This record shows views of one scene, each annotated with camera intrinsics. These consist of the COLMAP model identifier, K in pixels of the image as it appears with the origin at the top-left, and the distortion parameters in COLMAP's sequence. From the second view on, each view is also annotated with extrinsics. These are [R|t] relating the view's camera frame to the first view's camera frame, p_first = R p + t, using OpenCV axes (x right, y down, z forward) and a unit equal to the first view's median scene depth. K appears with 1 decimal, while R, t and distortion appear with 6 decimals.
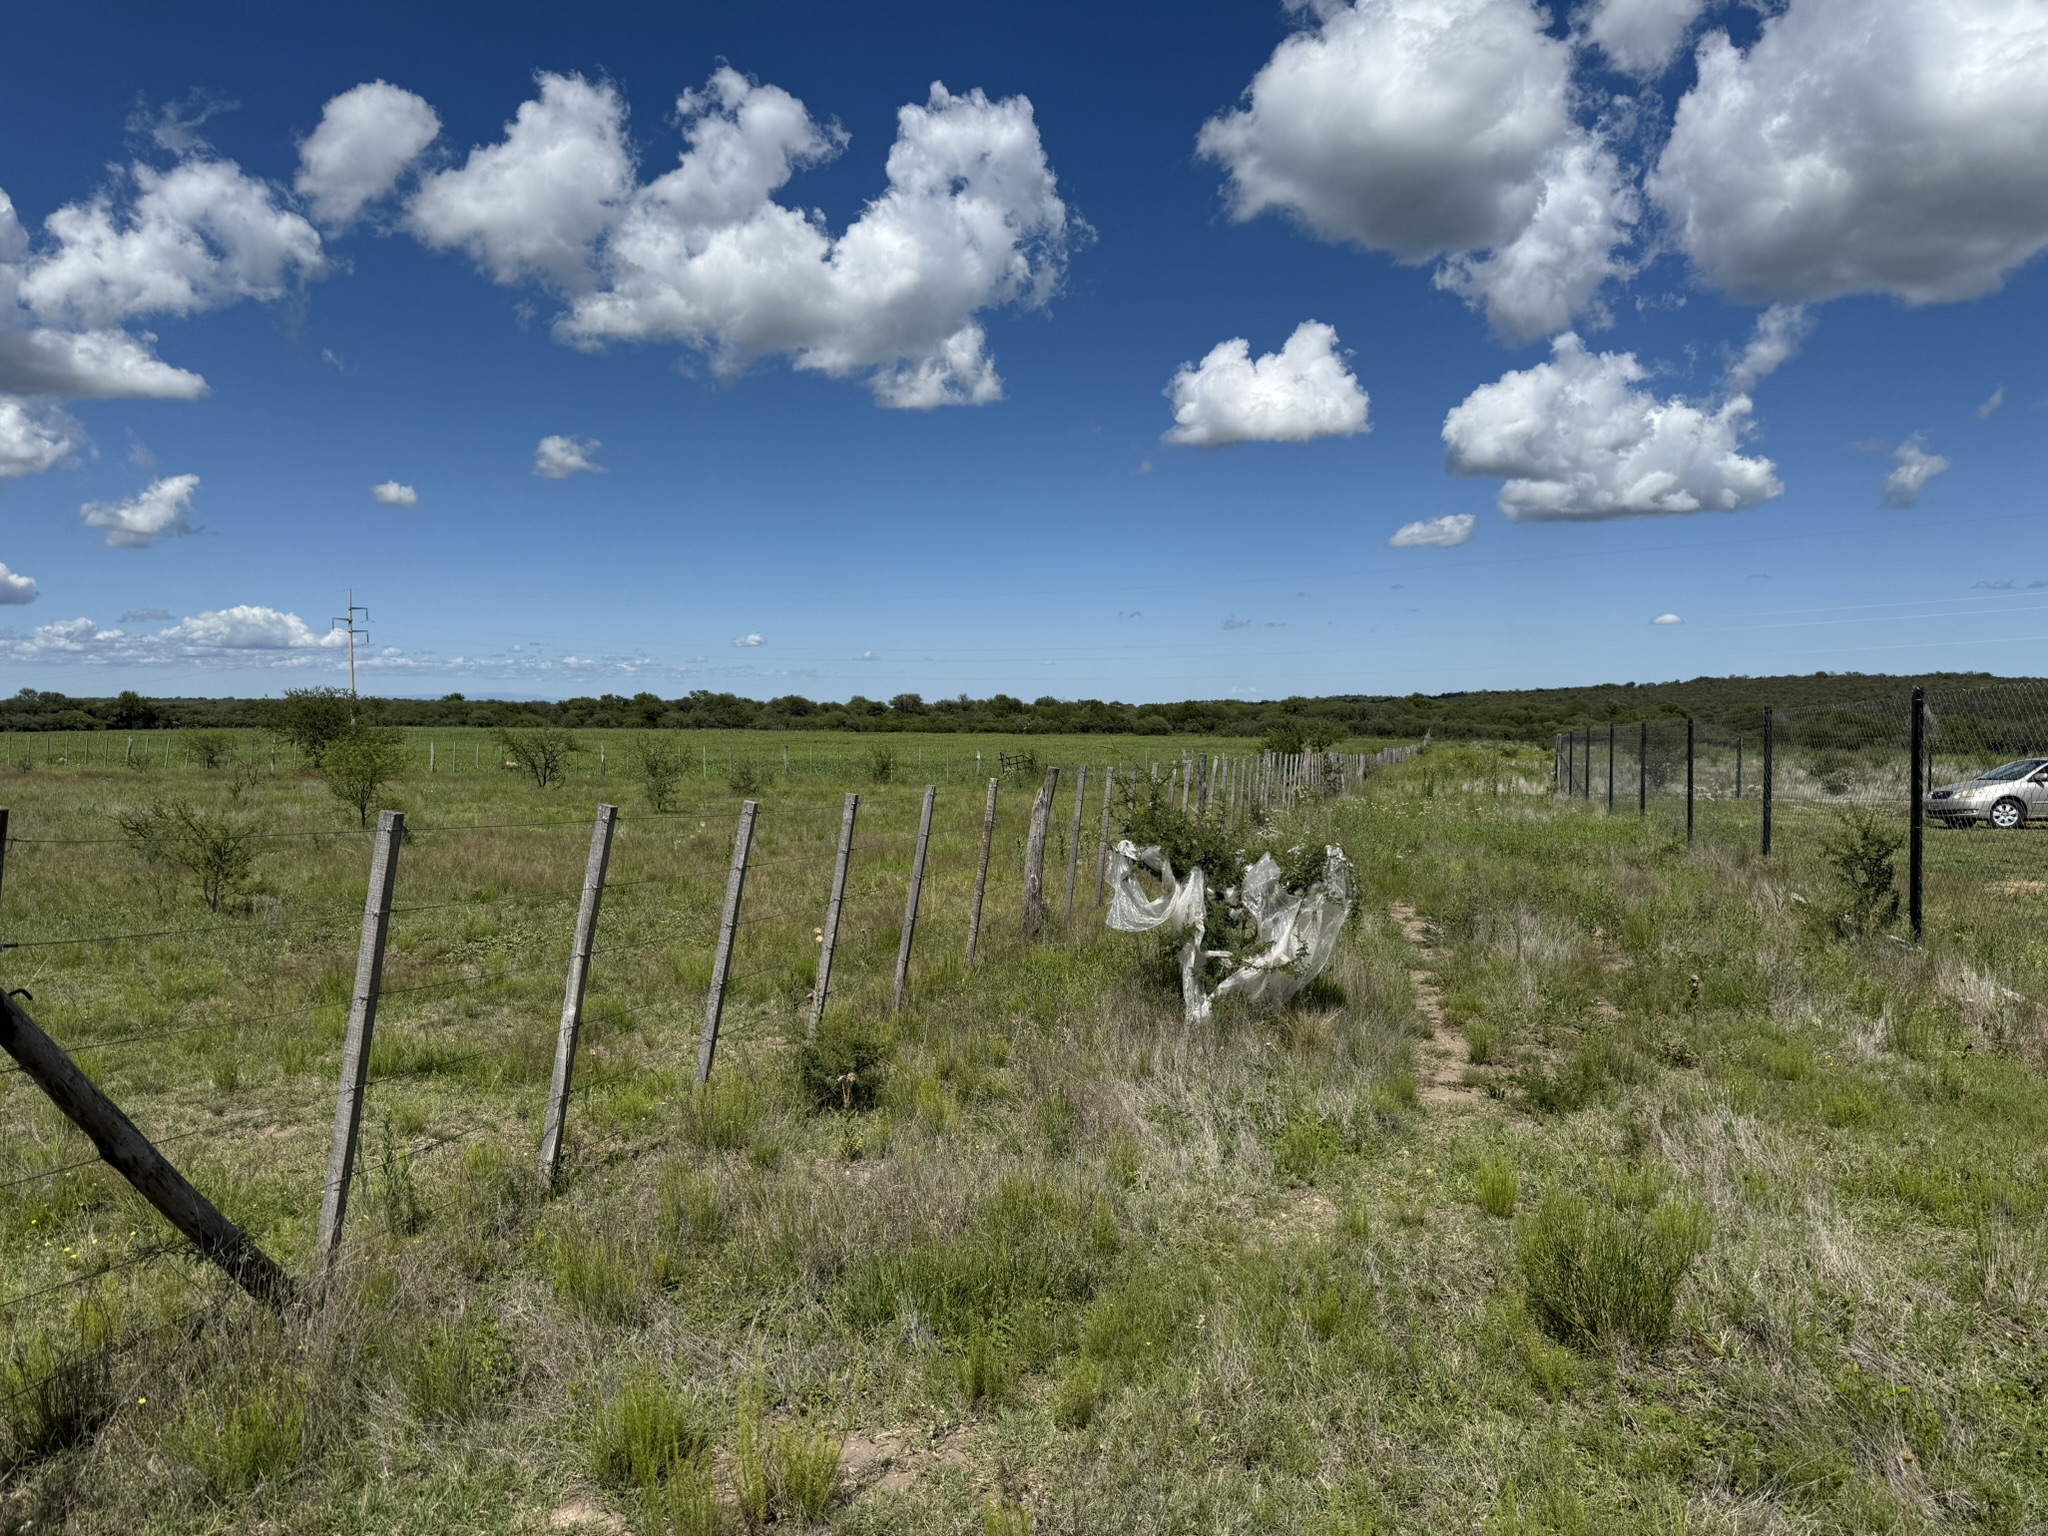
lens RADIAL K [[1431.4, 0, 1039.5], [0, 1431.4, 771.4], [0, 0, 1]] dist [0.082105, -0.098558]
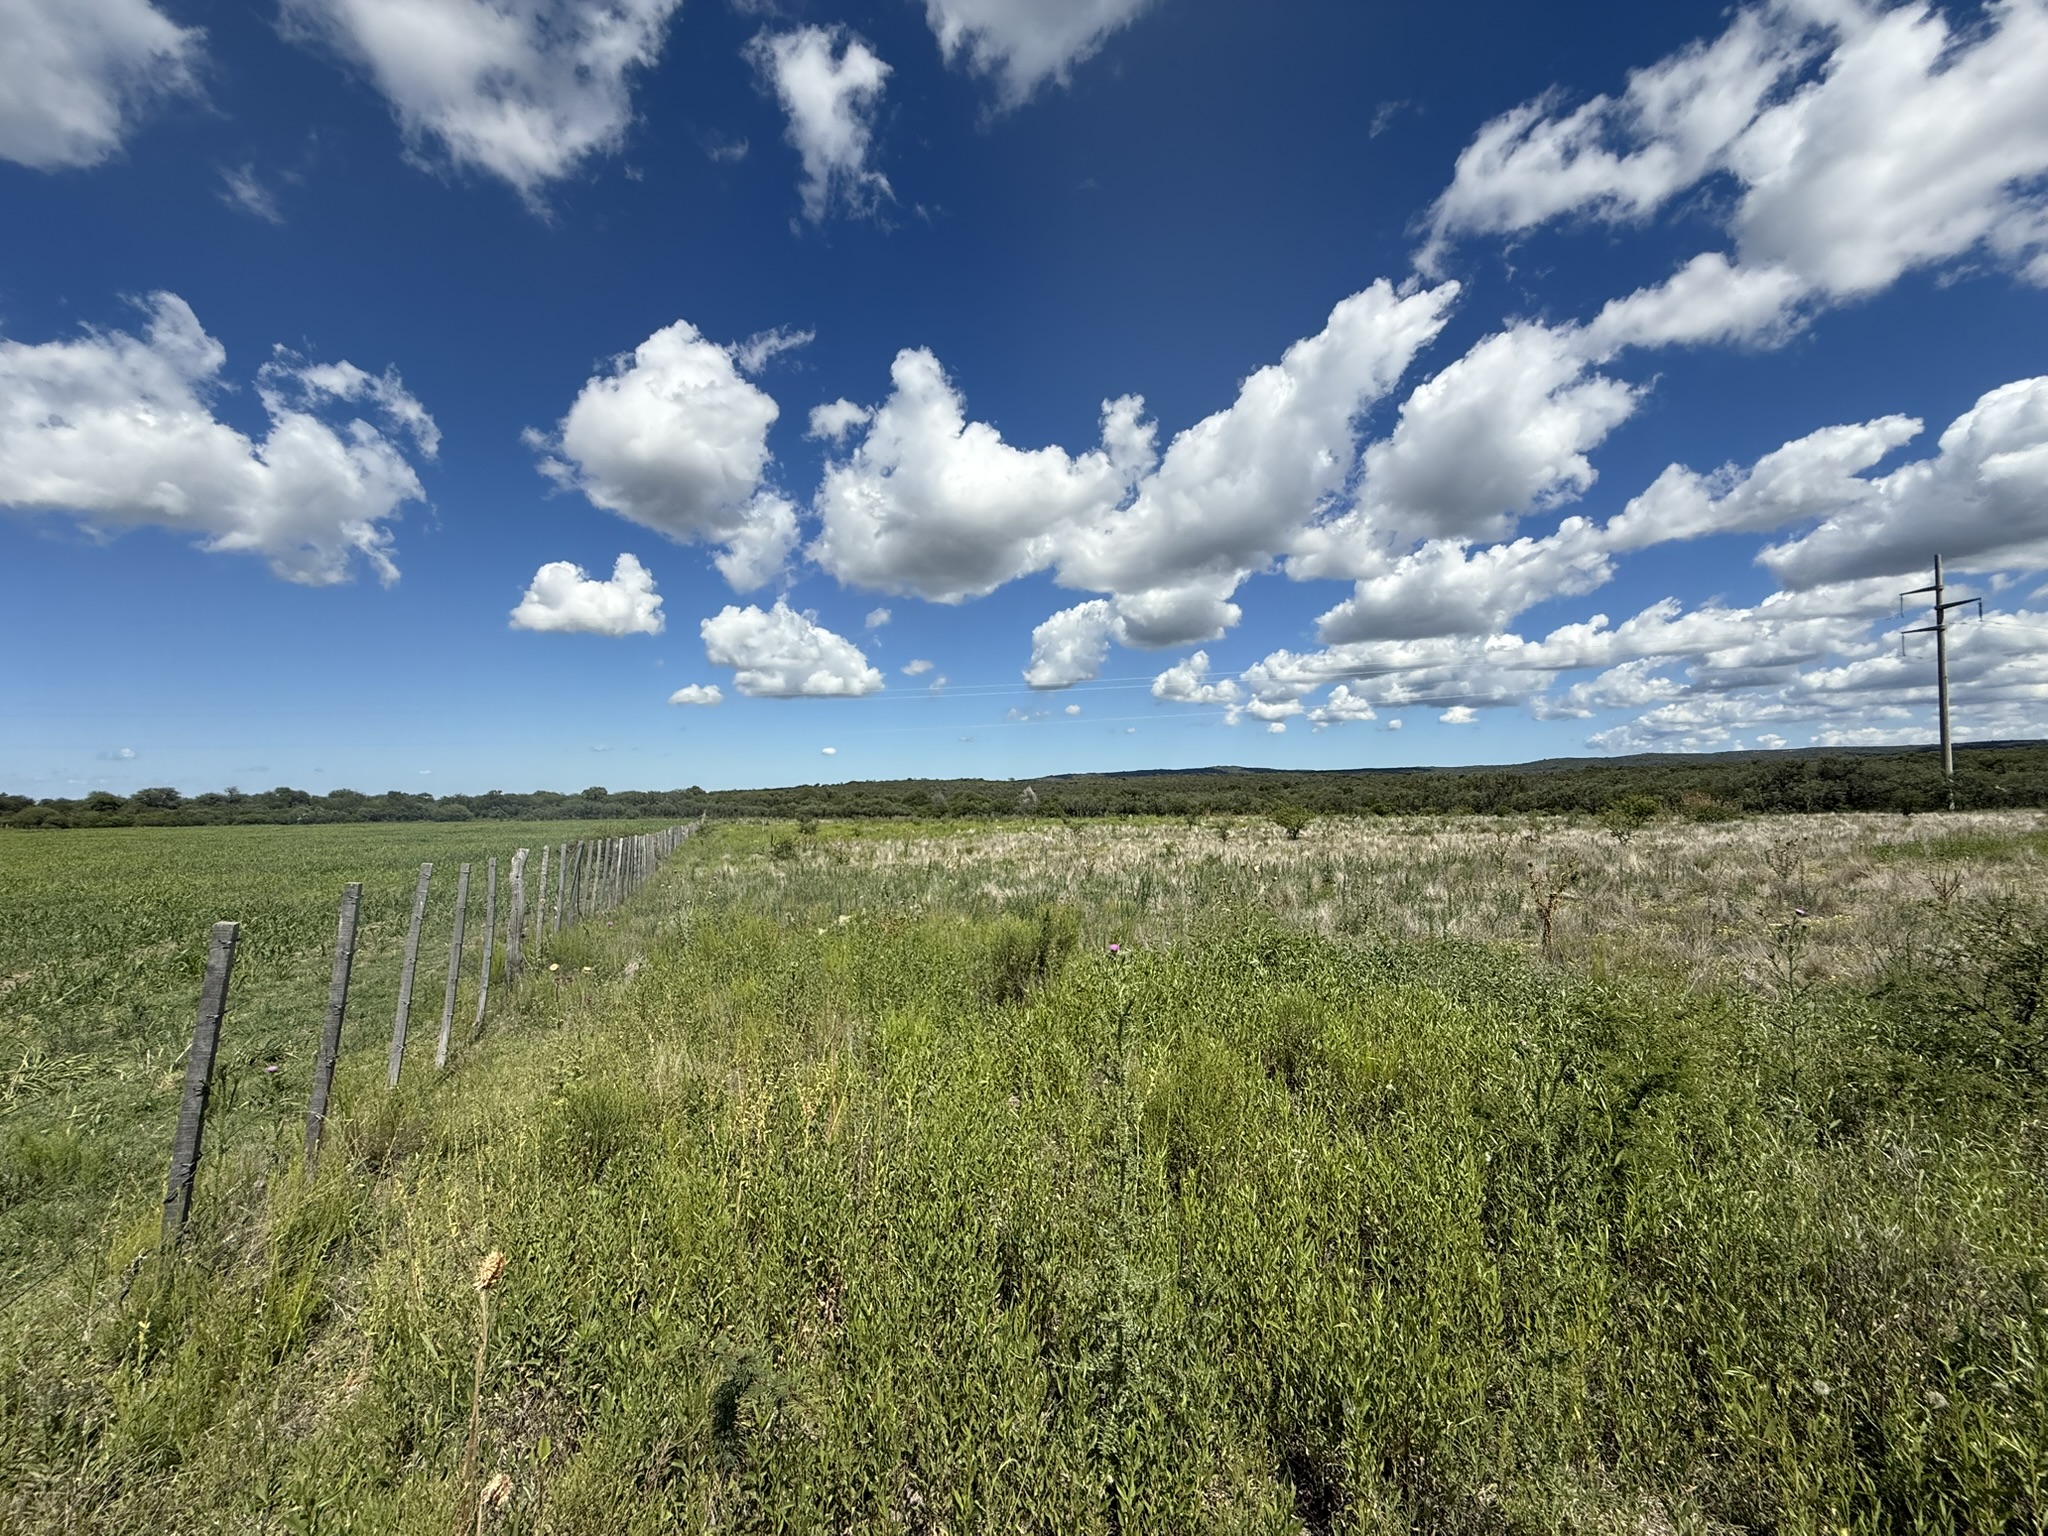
lens RADIAL K [[812.2, 0, 1021.6], [0, 812.2, 766.7], [0, 0, 1]] dist [0.004316, -0.001373]
pose [[0.801268, 0.006841, 0.598267, 0.050157], [0.043940, 0.996562, -0.070244, -0.003539], [-0.596691, 0.082572, 0.798212, 0.200803]]
